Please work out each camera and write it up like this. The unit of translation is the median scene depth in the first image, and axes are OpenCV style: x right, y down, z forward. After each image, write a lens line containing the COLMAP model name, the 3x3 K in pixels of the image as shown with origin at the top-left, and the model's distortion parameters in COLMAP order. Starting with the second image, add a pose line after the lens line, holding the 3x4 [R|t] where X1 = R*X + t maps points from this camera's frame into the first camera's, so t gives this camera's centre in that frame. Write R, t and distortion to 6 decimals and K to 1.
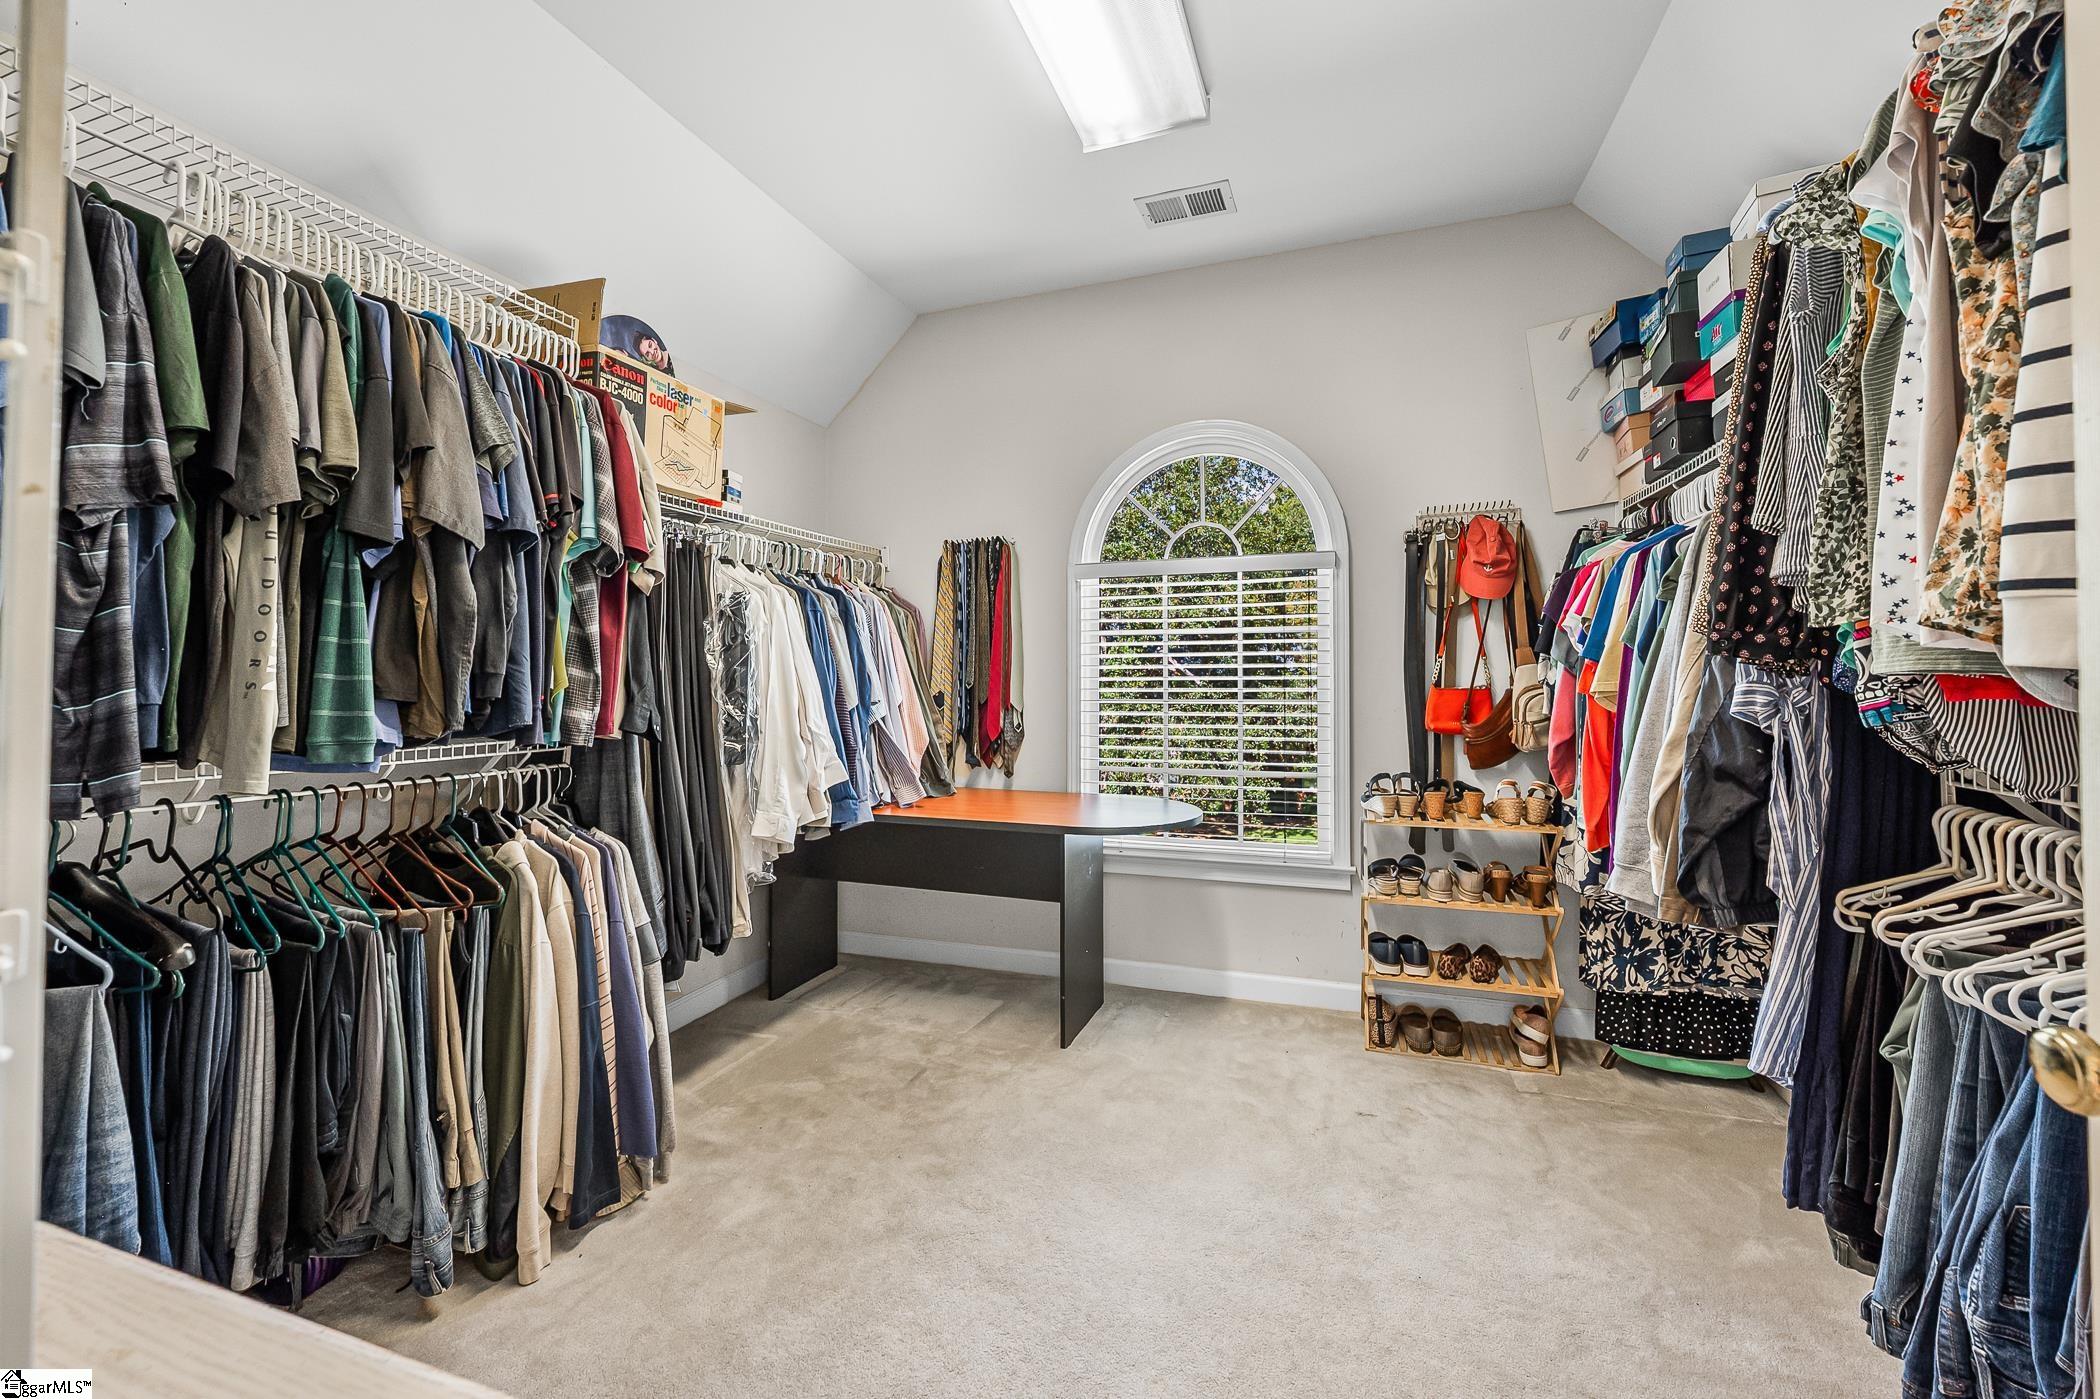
lens RADIAL K [[833.8, 0, 1059.0], [0, 833.8, 691.1], [0, 0, 1]] dist [0.000186, 0.000000]
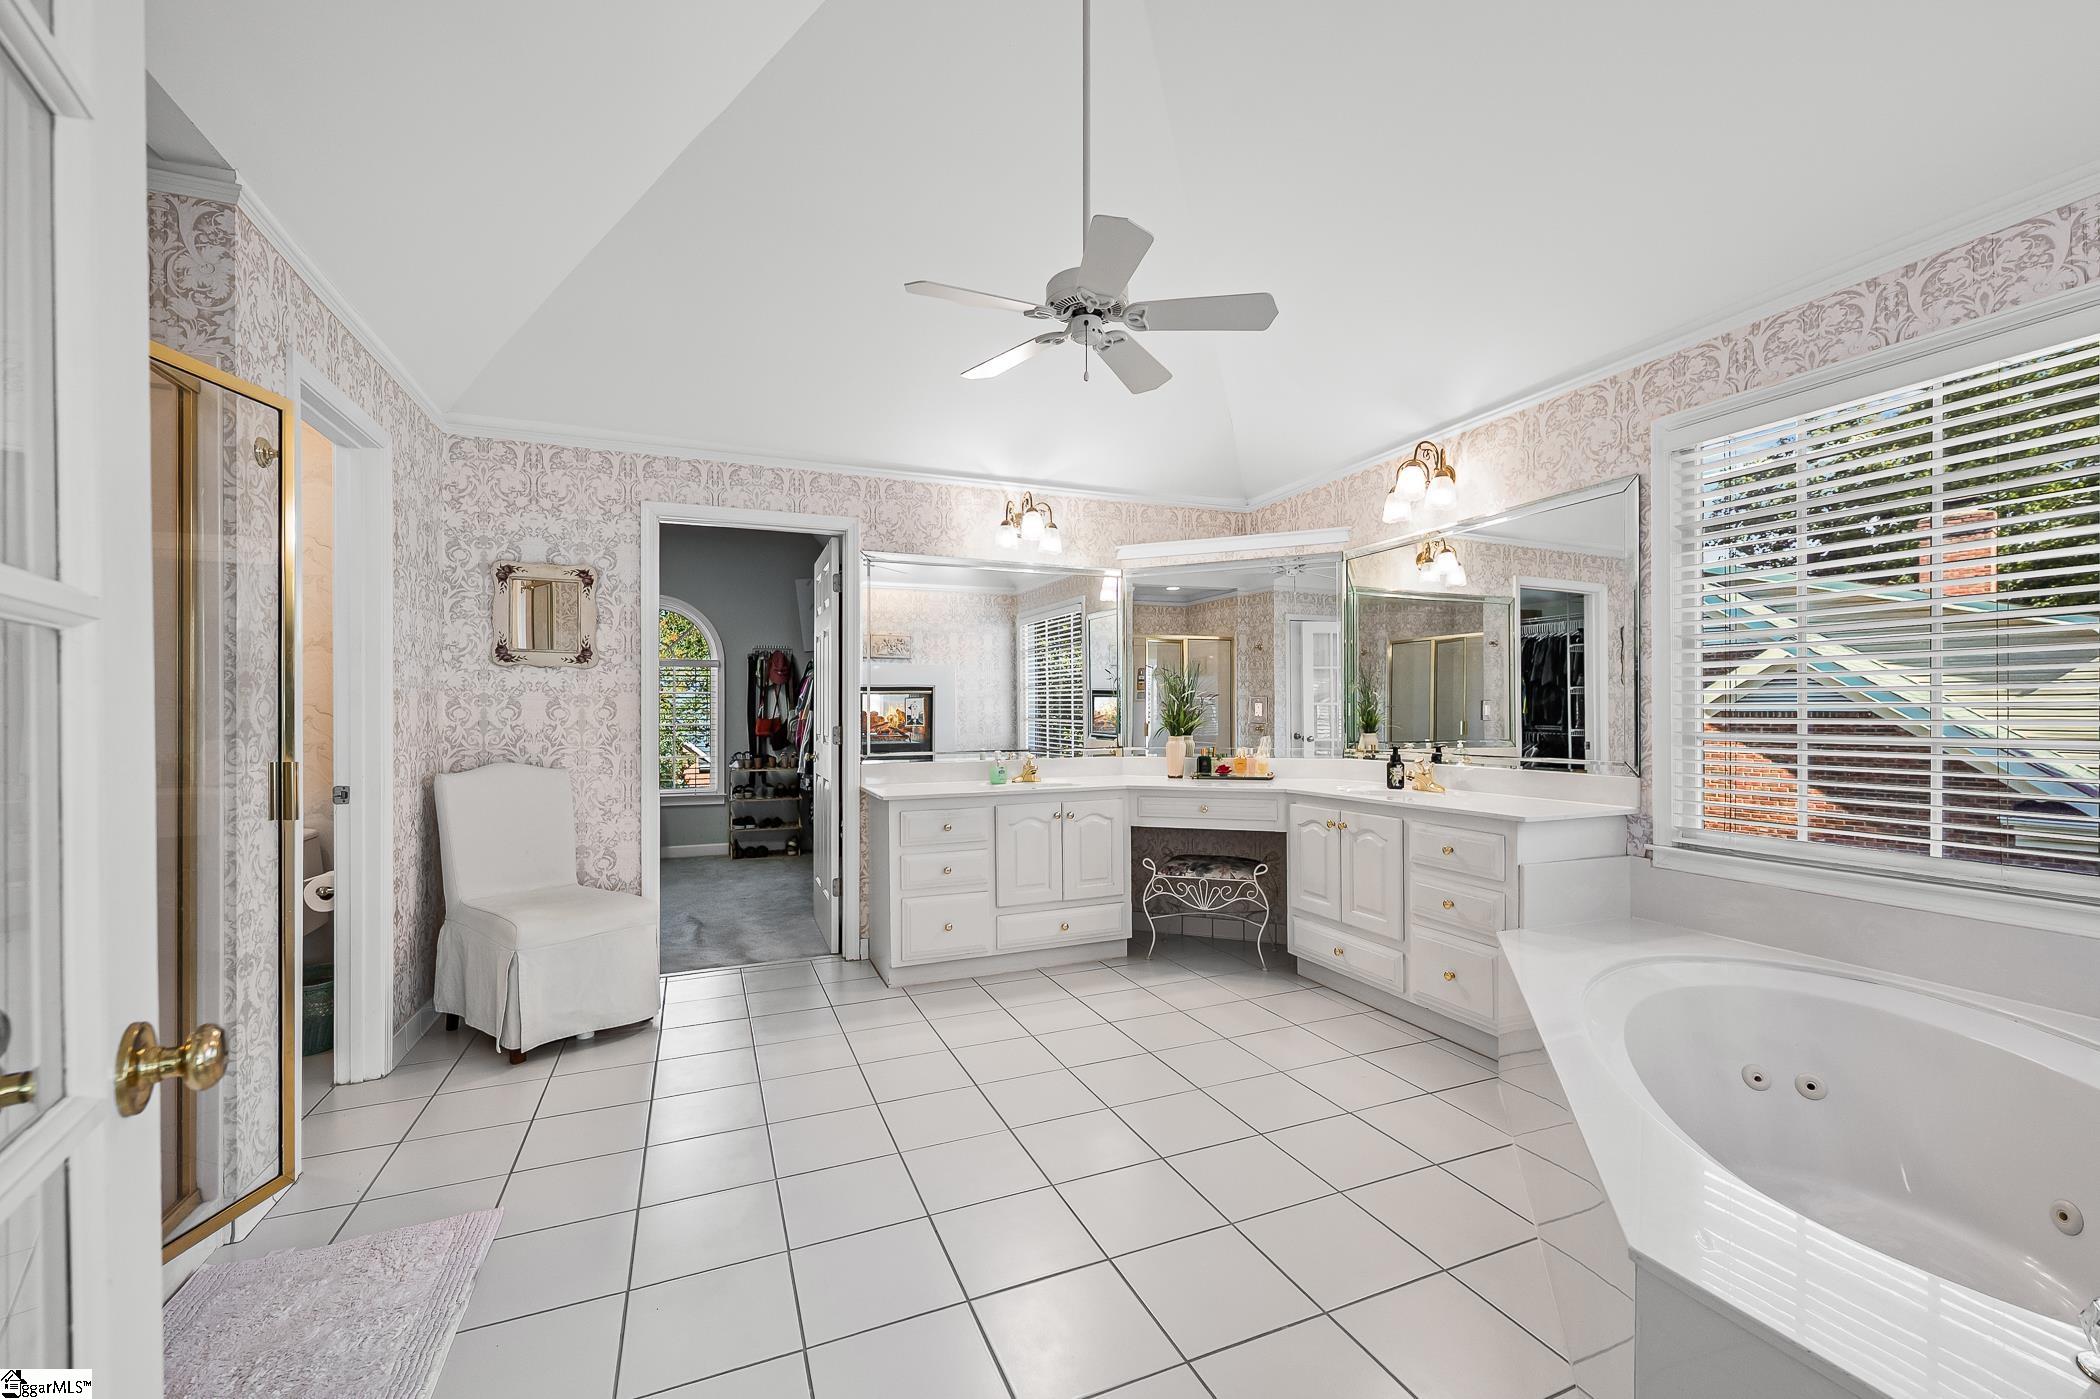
lens RADIAL K [[833.8, 0, 1054.3], [0, 833.8, 712.1], [0, 0, 1]] dist [0.000186, 0.000000]
pose [[0.739890, 0.006363, 0.672698, -0.604294], [-0.006247, 0.999977, -0.002588, -0.022910], [-0.672699, -0.002287, 0.739912, -1.512961]]
